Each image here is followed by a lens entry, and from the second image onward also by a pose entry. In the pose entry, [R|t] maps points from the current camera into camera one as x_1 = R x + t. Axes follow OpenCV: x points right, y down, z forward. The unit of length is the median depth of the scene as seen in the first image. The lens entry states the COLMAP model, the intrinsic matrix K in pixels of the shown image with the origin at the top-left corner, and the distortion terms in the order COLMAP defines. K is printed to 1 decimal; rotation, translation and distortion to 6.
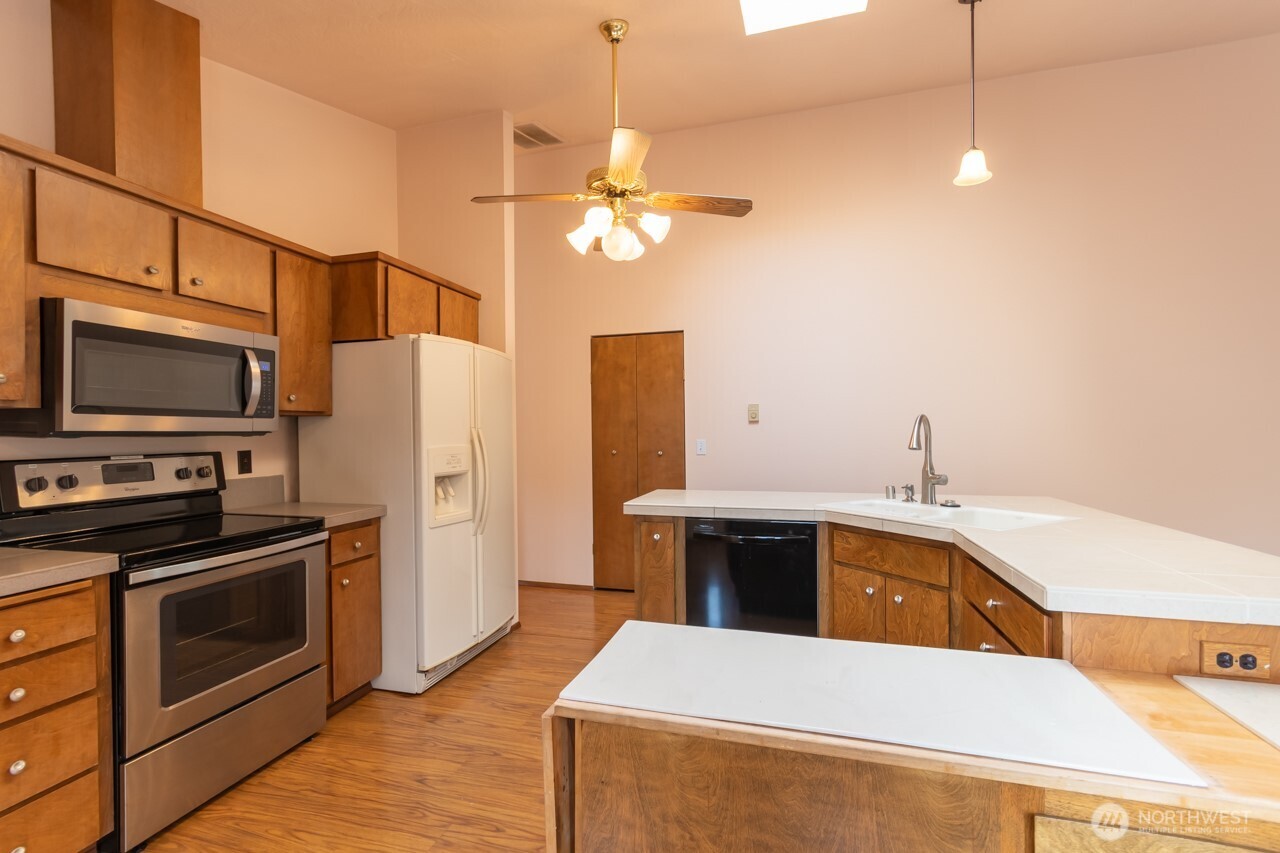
lens RADIAL K [[572.7, 0, 626.4], [0, 572.7, 439.5], [0, 0, 1]] dist [0.012394, 0.000587]
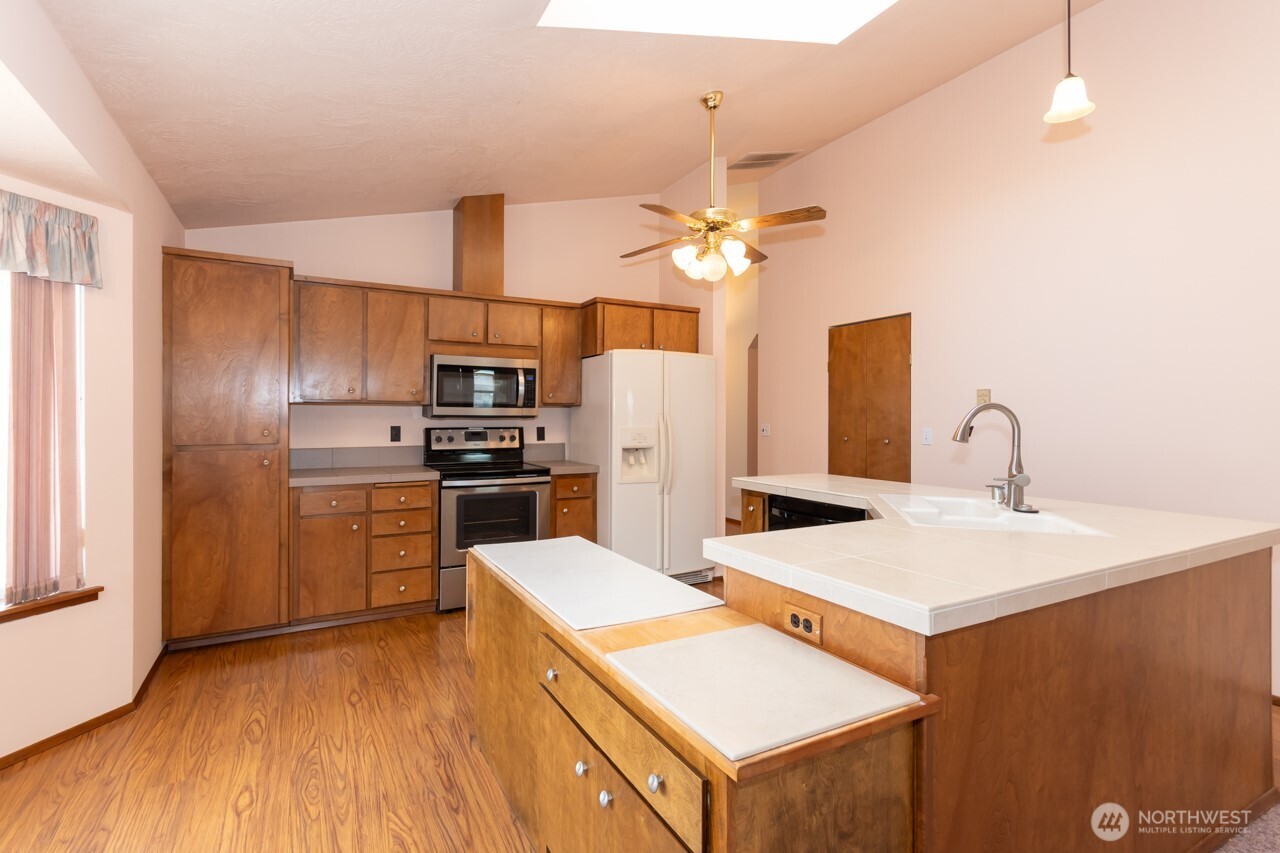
lens RADIAL K [[583.3, 0, 606.4], [0, 583.3, 420.3], [0, 0, 1]] dist [-0.001197, 0.000160]
pose [[0.690249, 0.014909, -0.723418, 0.793216], [-0.019704, 0.999804, 0.001805, -0.007995], [0.723303, 0.013009, 0.690408, -0.041495]]
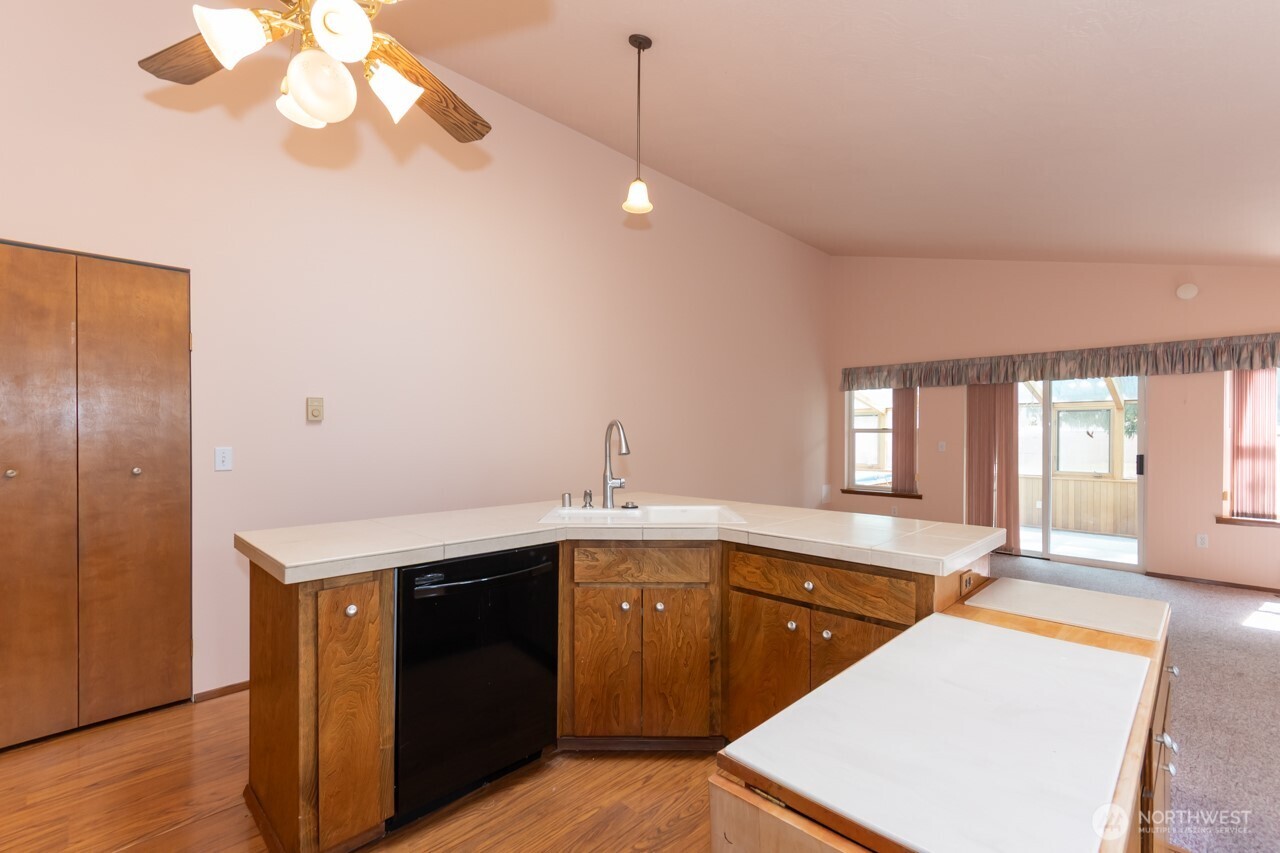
lens RADIAL K [[572.7, 0, 626.4], [0, 572.7, 439.5], [0, 0, 1]] dist [0.012394, 0.000587]
pose [[0.483045, 0.002256, 0.875593, -0.356894], [0.006052, 0.999964, -0.005915, -0.003208], [-0.875575, 0.008157, 0.483014, 0.485857]]
